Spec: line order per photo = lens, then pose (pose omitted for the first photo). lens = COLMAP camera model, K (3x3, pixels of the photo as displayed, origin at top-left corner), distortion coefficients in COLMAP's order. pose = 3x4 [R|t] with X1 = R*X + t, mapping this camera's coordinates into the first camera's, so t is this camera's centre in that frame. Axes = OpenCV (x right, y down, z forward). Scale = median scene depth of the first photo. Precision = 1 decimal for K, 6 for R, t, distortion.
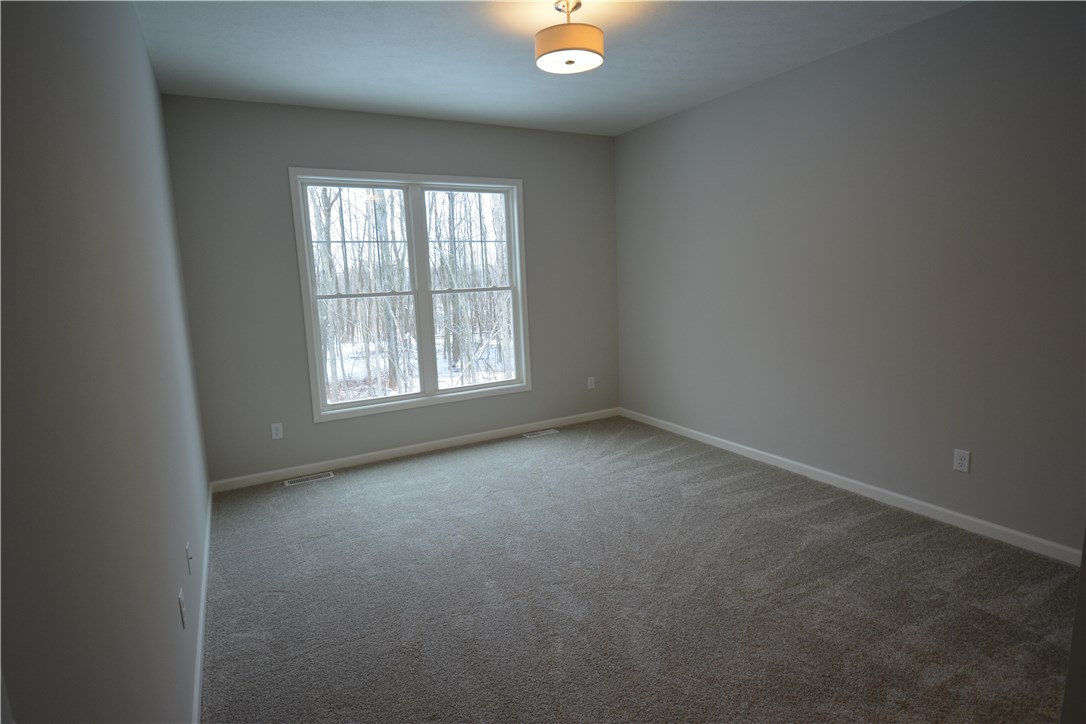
lens RADIAL K [[563.6, 0, 542.1], [0, 563.6, 353.6], [0, 0, 1]] dist [0.035019, -0.049472]
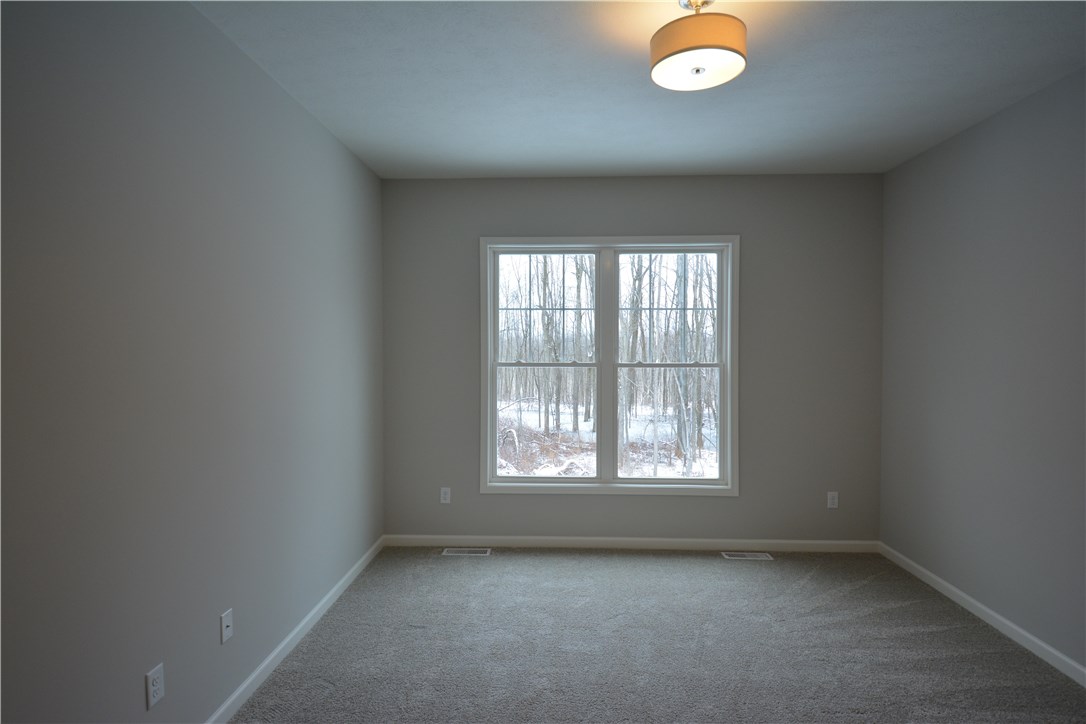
lens RADIAL K [[563.6, 0, 542.1], [0, 563.6, 353.6], [0, 0, 1]] dist [0.035019, -0.049472]
pose [[0.855833, 0.047111, -0.515102, 0.169251], [-0.106492, 0.990558, -0.086337, -0.040665], [0.506171, 0.128744, 0.852769, 0.197517]]
